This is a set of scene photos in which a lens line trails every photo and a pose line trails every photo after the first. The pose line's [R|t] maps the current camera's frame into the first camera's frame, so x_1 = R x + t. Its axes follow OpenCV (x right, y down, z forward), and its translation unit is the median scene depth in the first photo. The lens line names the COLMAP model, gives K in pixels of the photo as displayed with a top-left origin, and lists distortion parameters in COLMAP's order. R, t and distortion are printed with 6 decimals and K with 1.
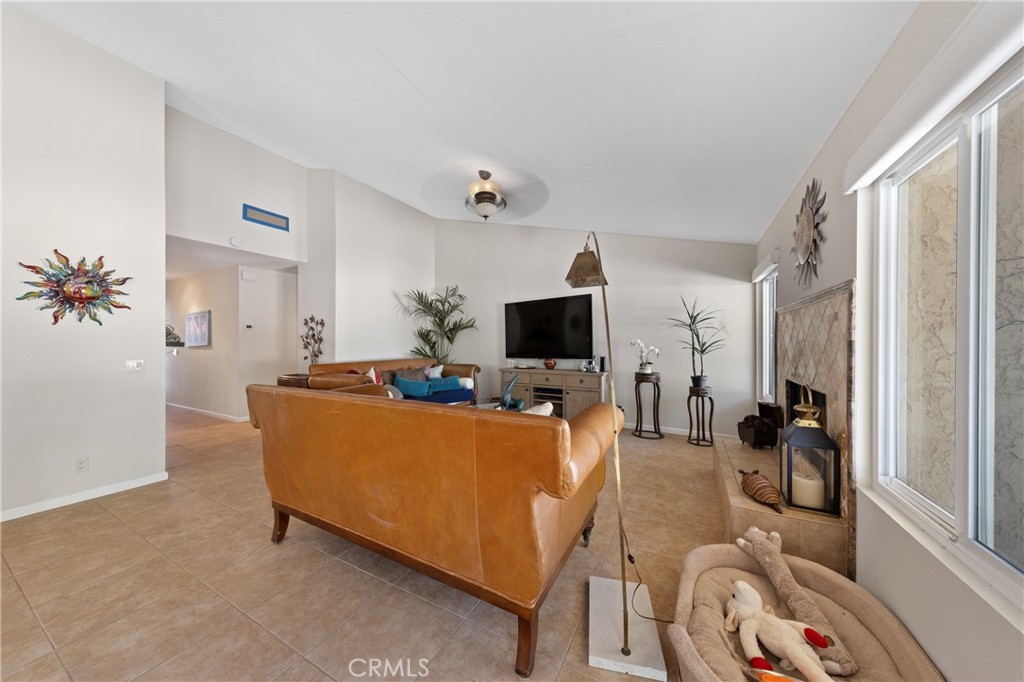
lens RADIAL K [[337.1, 0, 505.2], [0, 337.1, 343.4], [0, 0, 1]] dist [-0.002095, -0.000237]
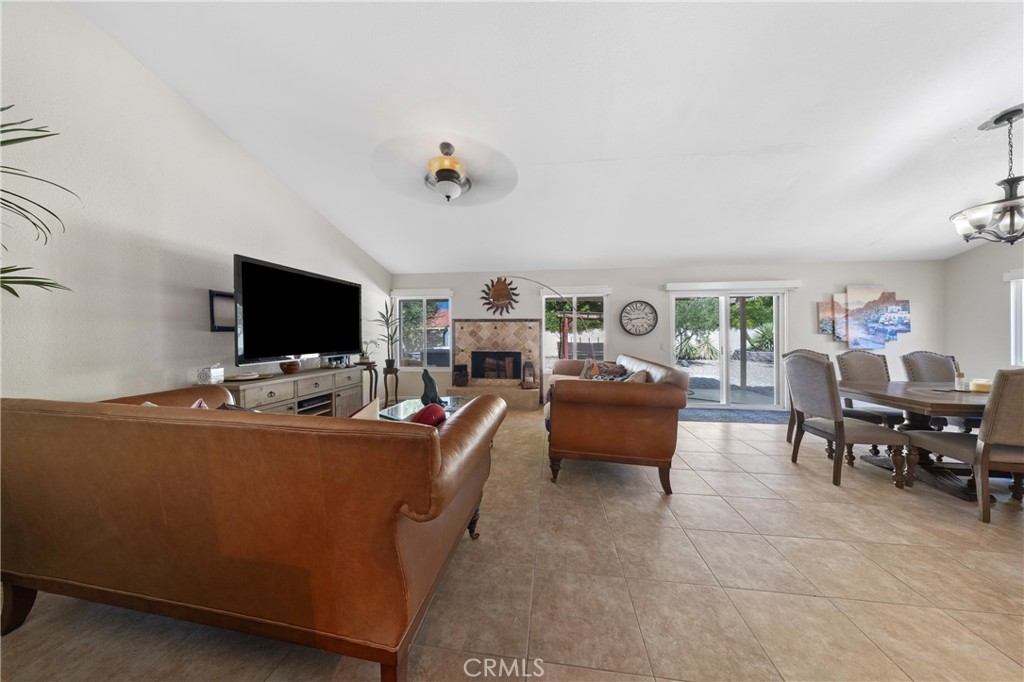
lens RADIAL K [[301.1, 0, 511.1], [0, 301.1, 338.2], [0, 0, 1]] dist [-0.000378, -0.000106]
pose [[-0.353254, -0.011944, 0.935451, -1.291304], [-0.001521, 0.999925, 0.012192, -0.008447], [-0.935526, 0.002884, -0.353246, 1.656484]]
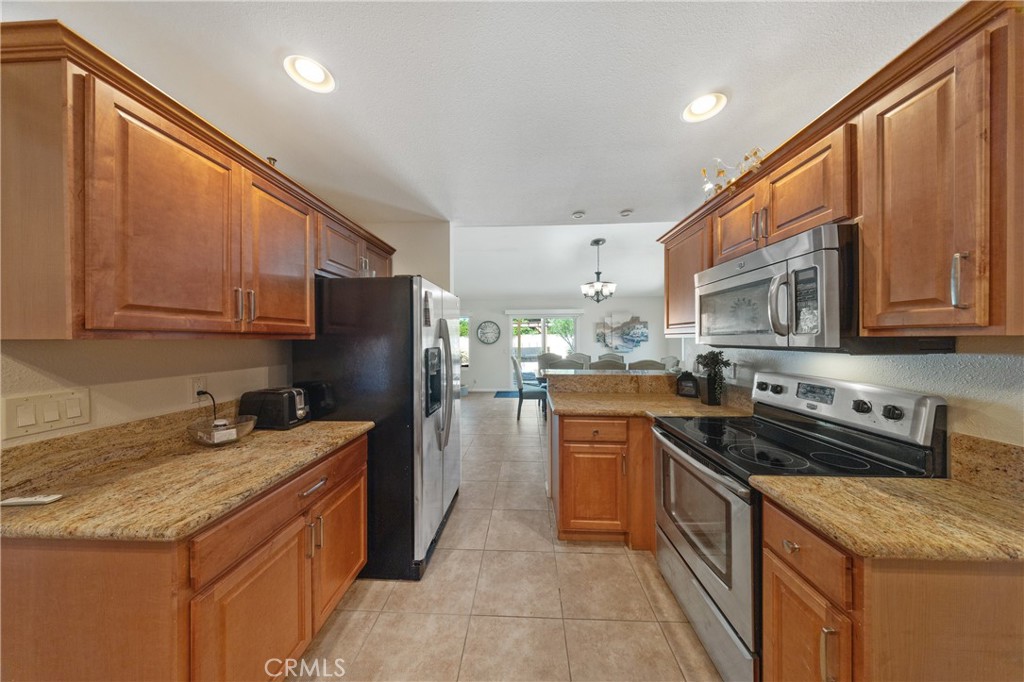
lens RADIAL K [[301.1, 0, 511.1], [0, 301.1, 338.2], [0, 0, 1]] dist [-0.000378, -0.000106]
pose [[-0.422630, 0.001225, 0.906301, -2.602062], [0.002705, 0.999996, -0.000090, -0.061518], [-0.906298, 0.002414, -0.422632, 1.206323]]
